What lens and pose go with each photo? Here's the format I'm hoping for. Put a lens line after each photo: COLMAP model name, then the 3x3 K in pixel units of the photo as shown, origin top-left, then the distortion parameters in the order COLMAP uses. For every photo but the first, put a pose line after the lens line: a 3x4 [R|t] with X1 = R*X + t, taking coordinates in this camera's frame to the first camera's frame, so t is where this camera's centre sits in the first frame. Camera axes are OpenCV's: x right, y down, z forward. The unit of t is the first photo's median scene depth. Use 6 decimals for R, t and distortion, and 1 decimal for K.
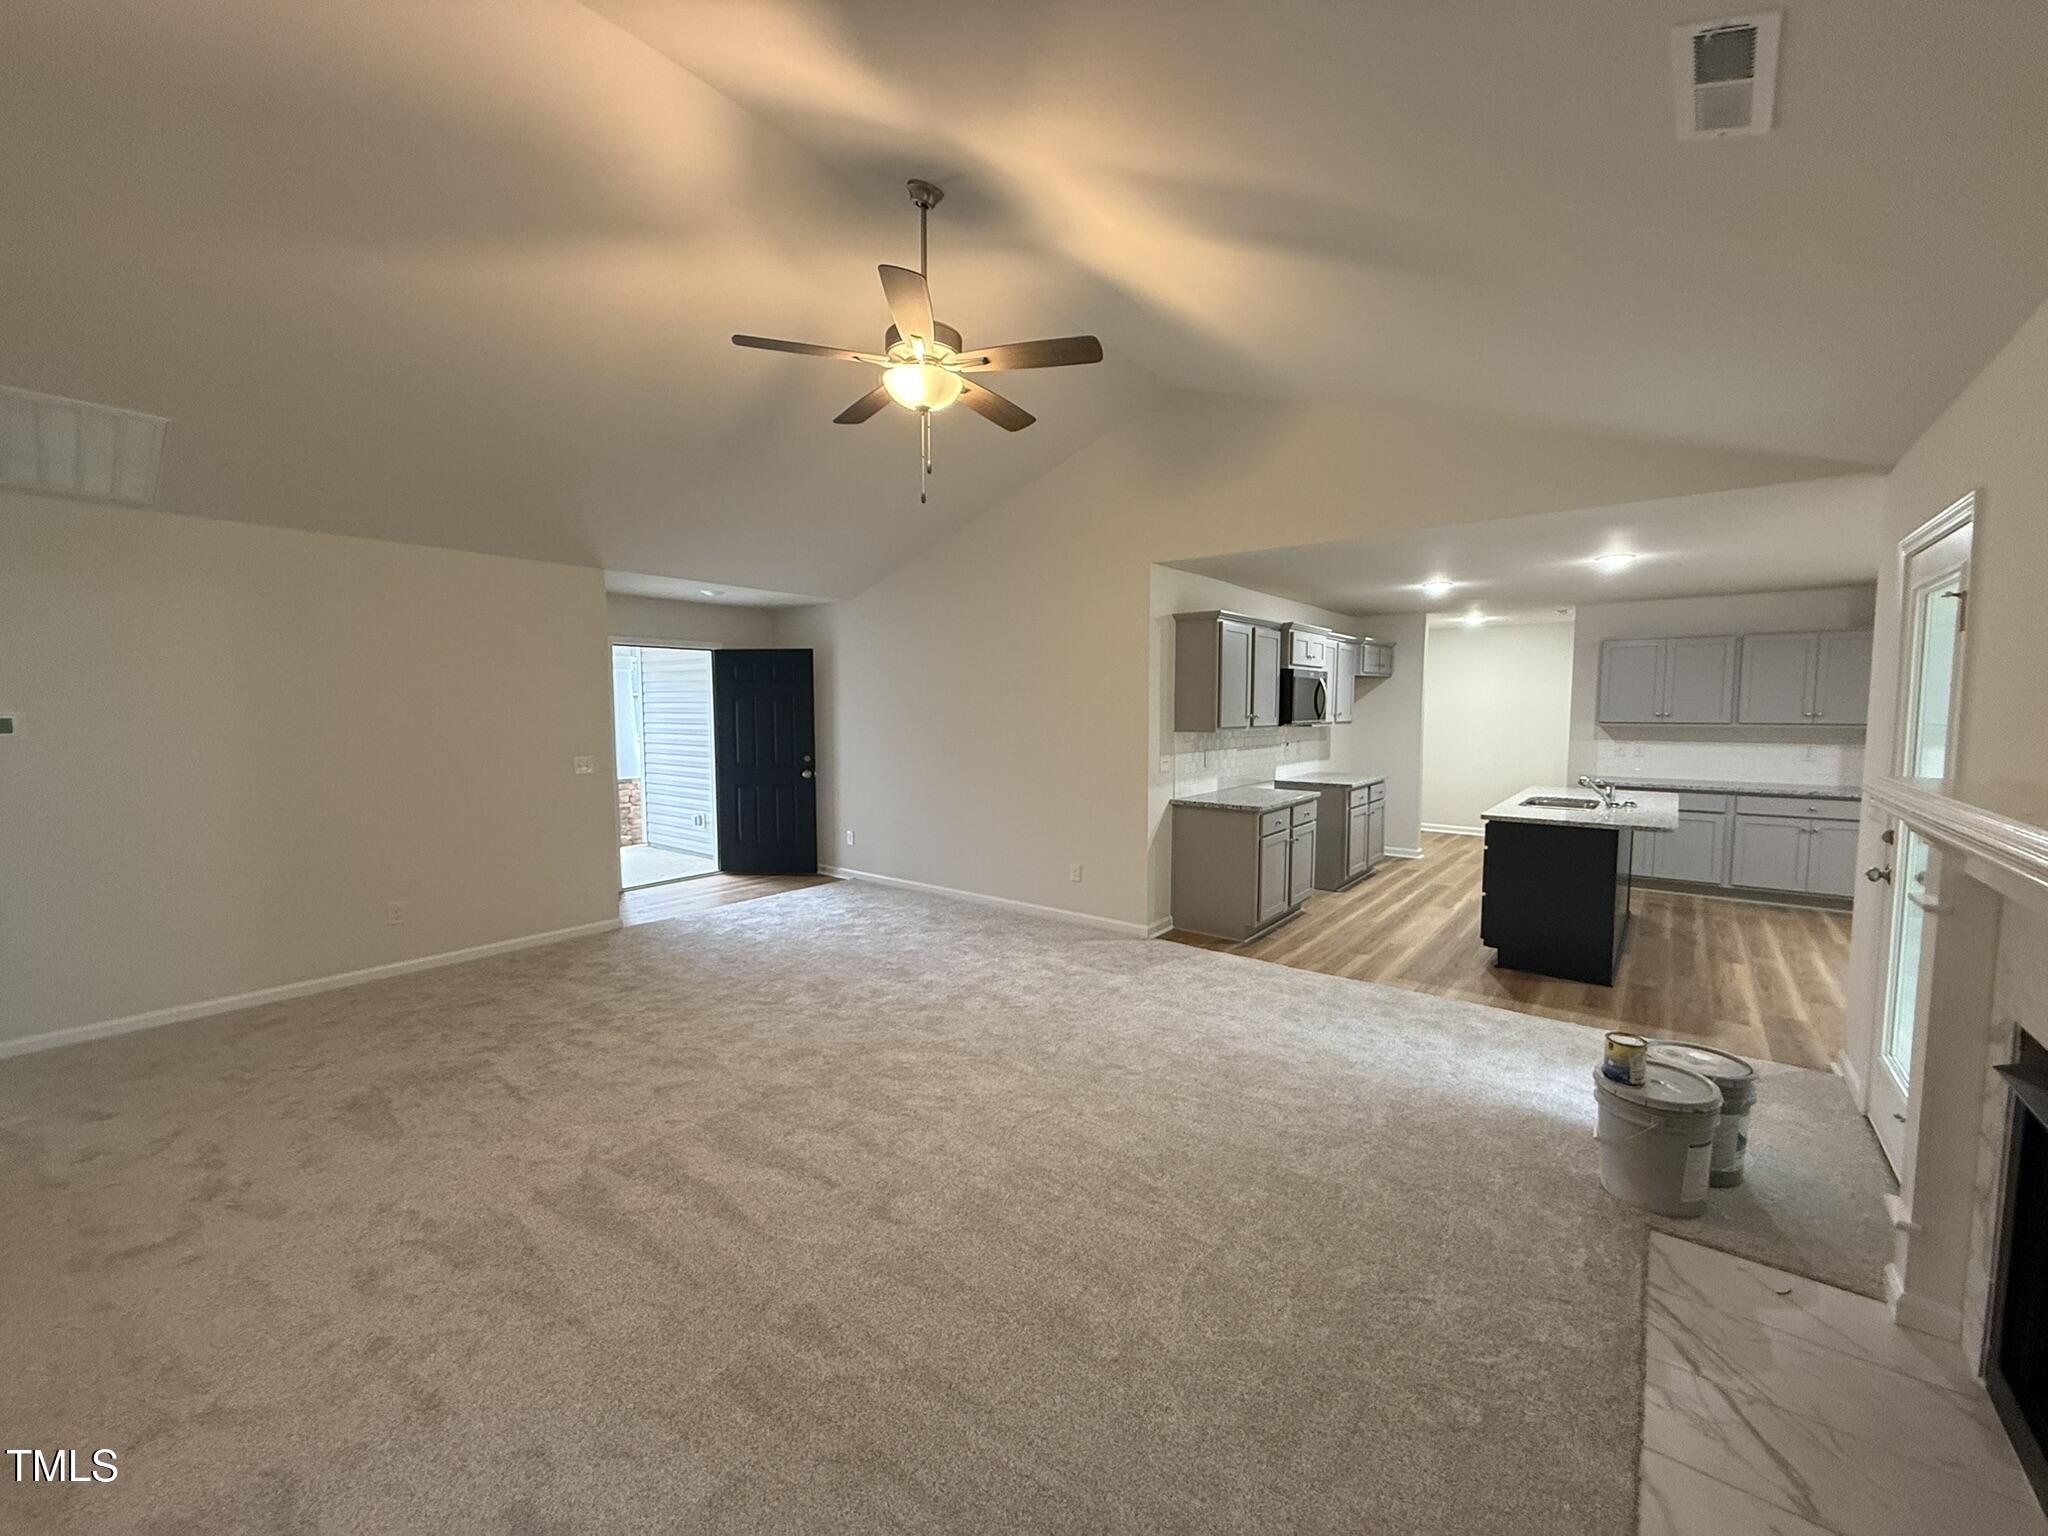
lens RADIAL K [[816.1, 0, 1016.6], [0, 816.1, 769.8], [0, 0, 1]] dist [-0.001034, 0.000114]
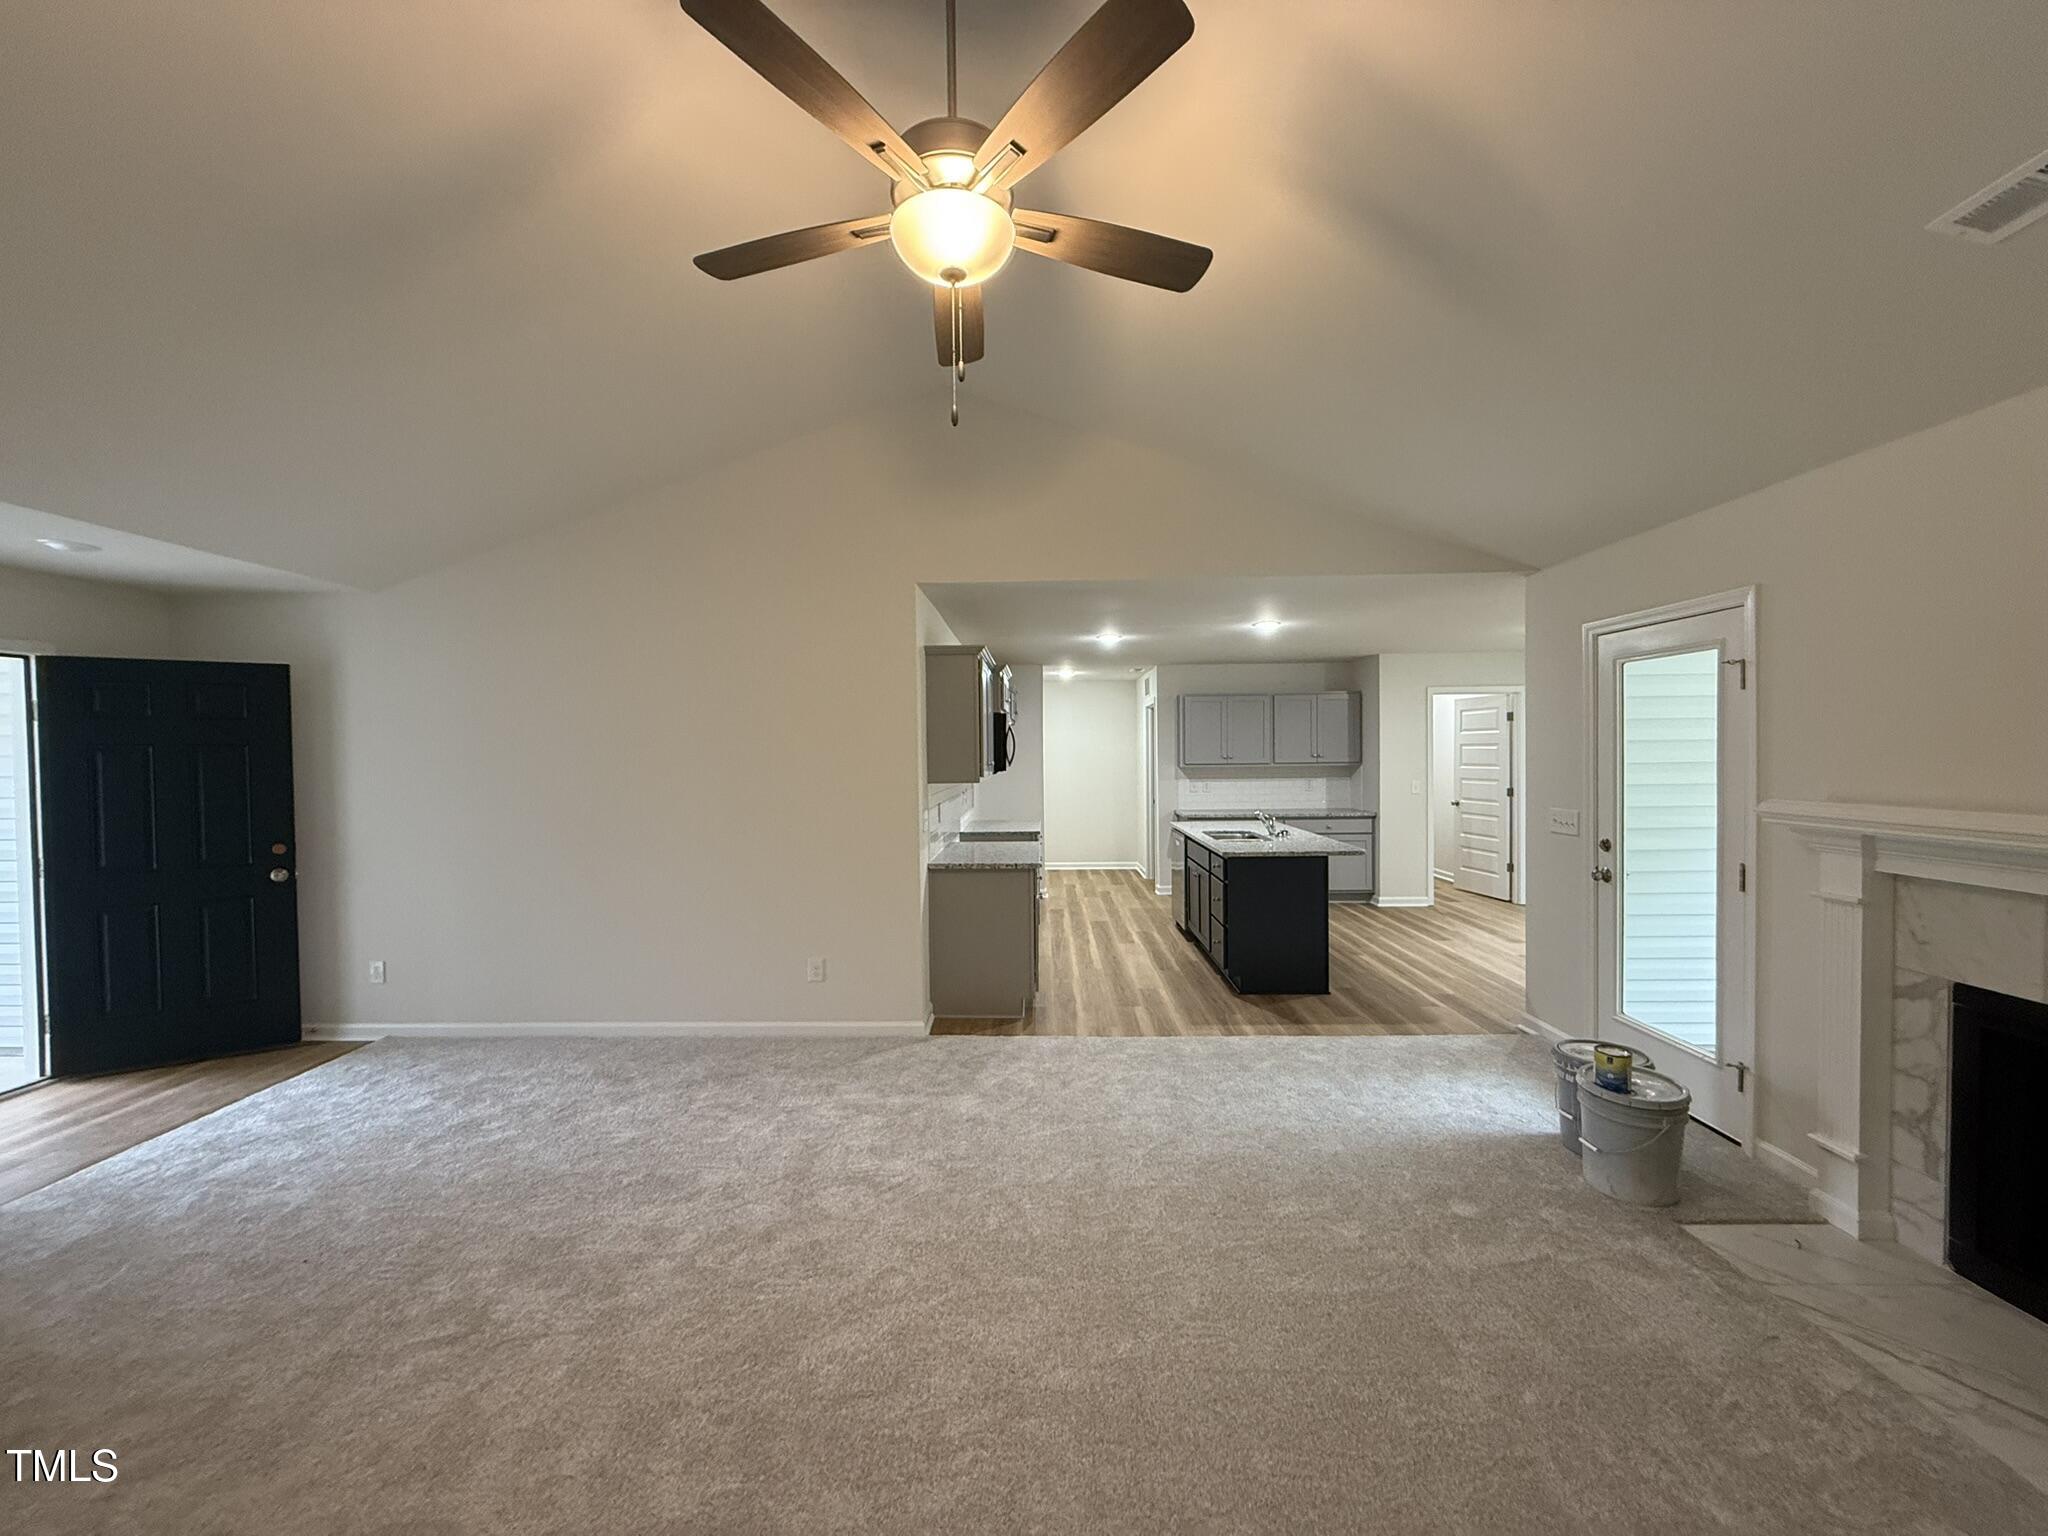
lens RADIAL K [[816.1, 0, 1016.6], [0, 816.1, 769.8], [0, 0, 1]] dist [-0.001034, 0.000114]
pose [[0.795233, -0.021377, 0.605927, -0.270187], [0.057484, 0.997535, -0.040250, -0.023446], [-0.603573, 0.066839, 0.794501, 0.294518]]
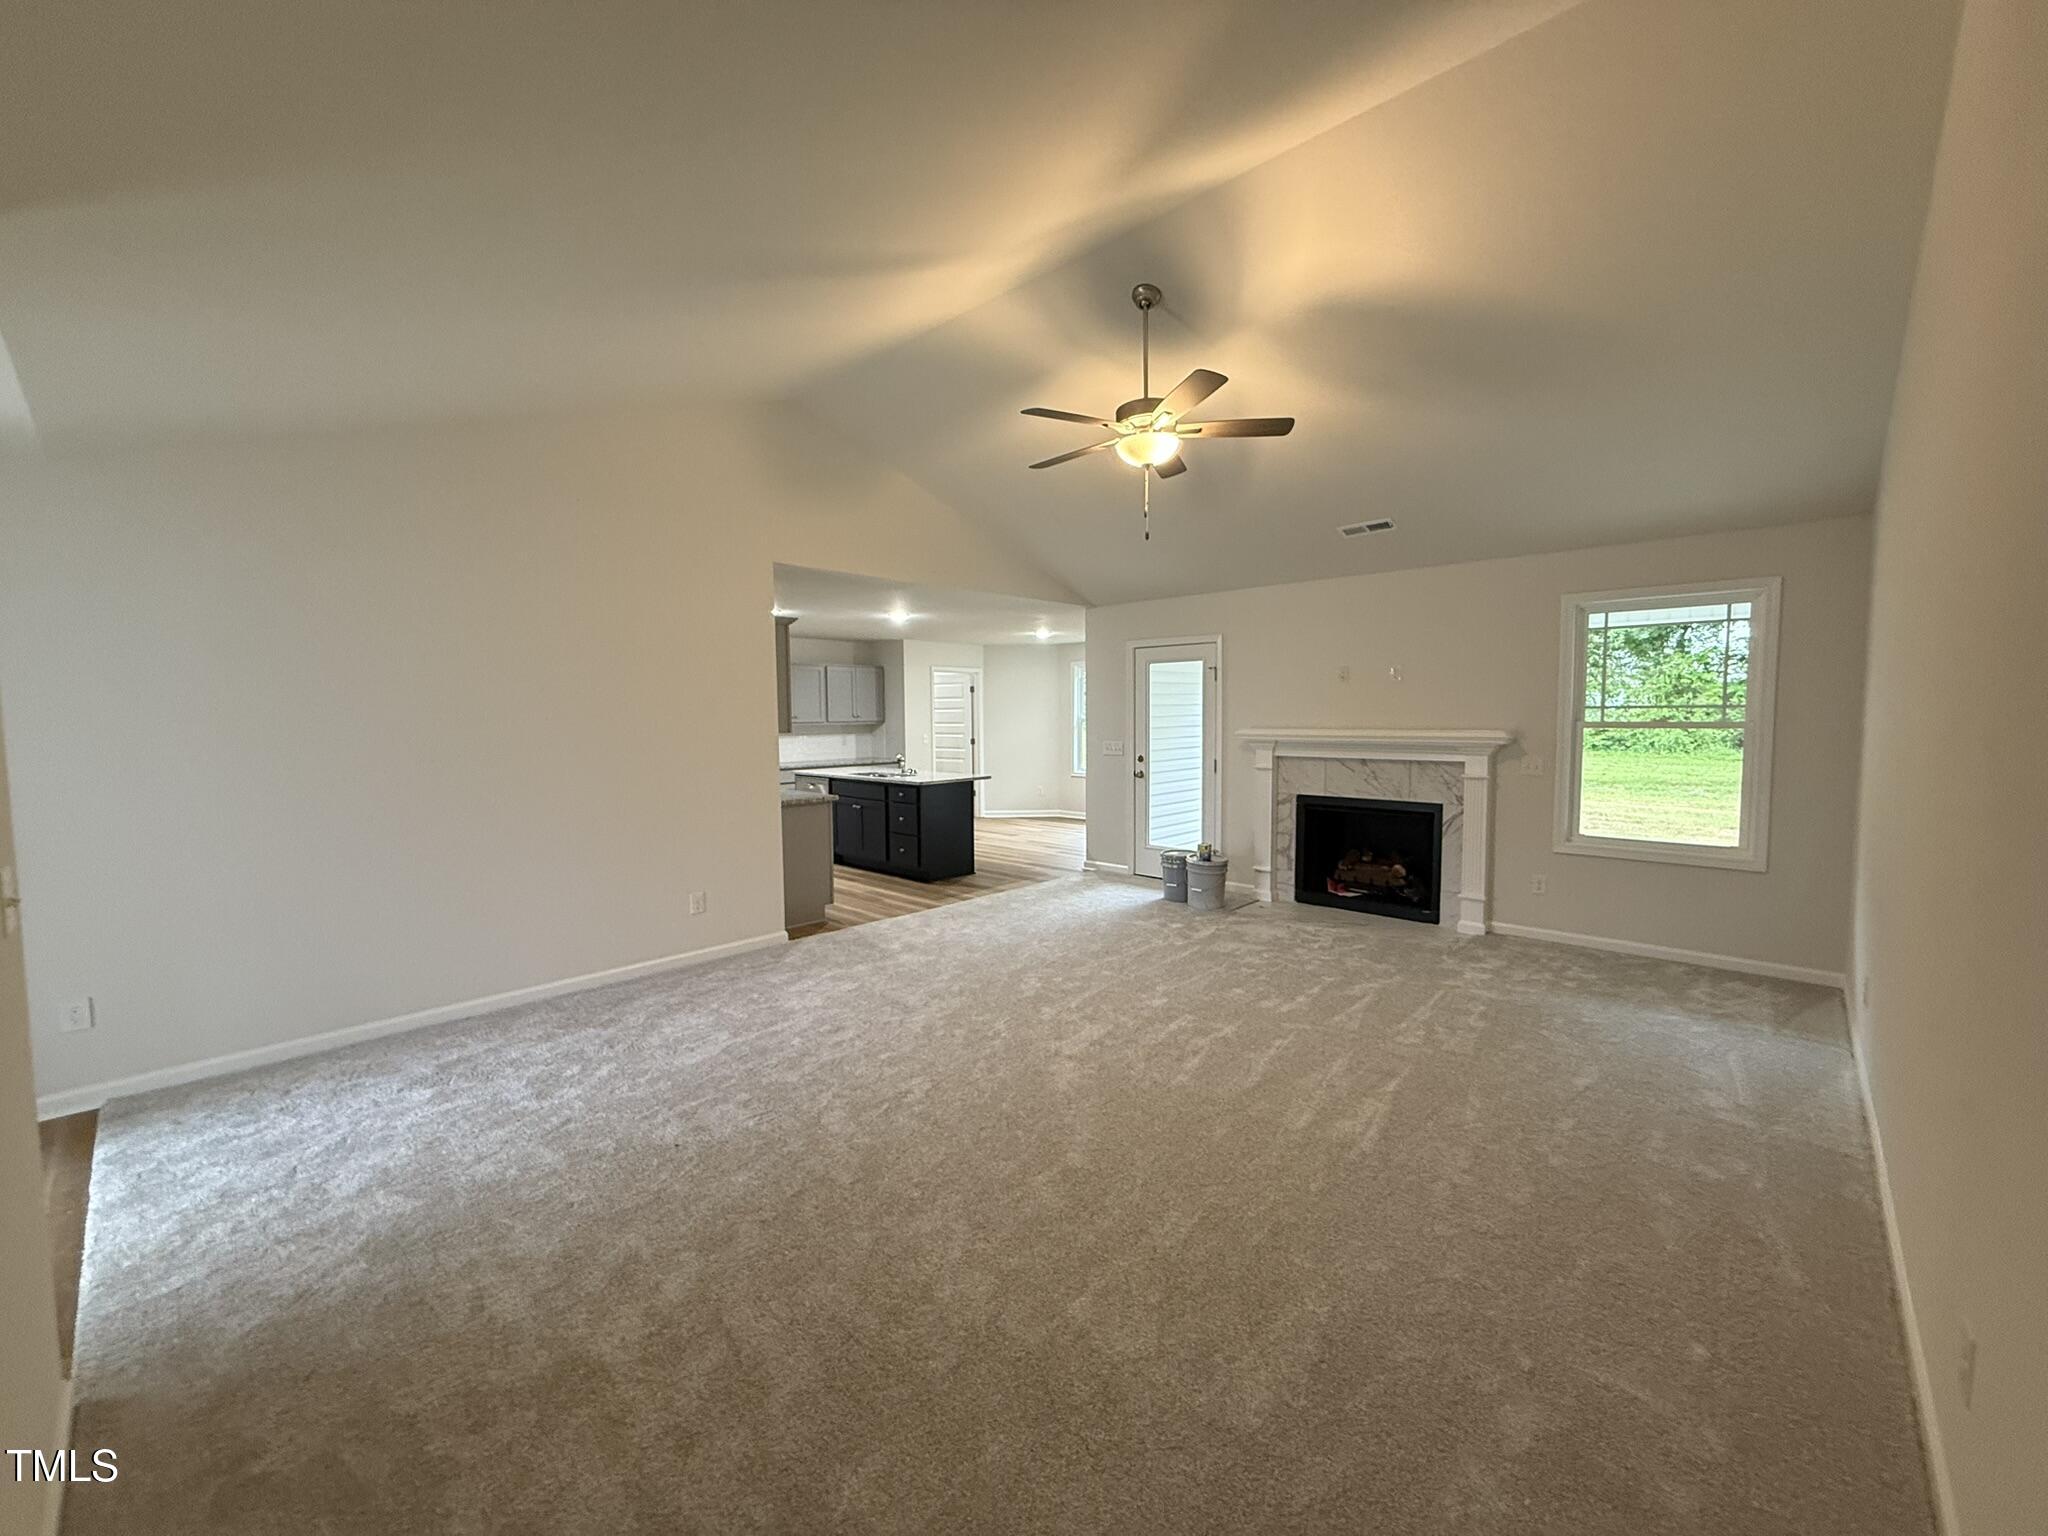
lens RADIAL K [[816.1, 0, 1016.6], [0, 816.1, 769.8], [0, 0, 1]] dist [-0.001034, 0.000114]
pose [[0.081774, -0.069090, 0.994253, -0.828823], [0.085314, 0.994418, 0.062084, -0.041651], [-0.992993, 0.079747, 0.087212, 0.659870]]
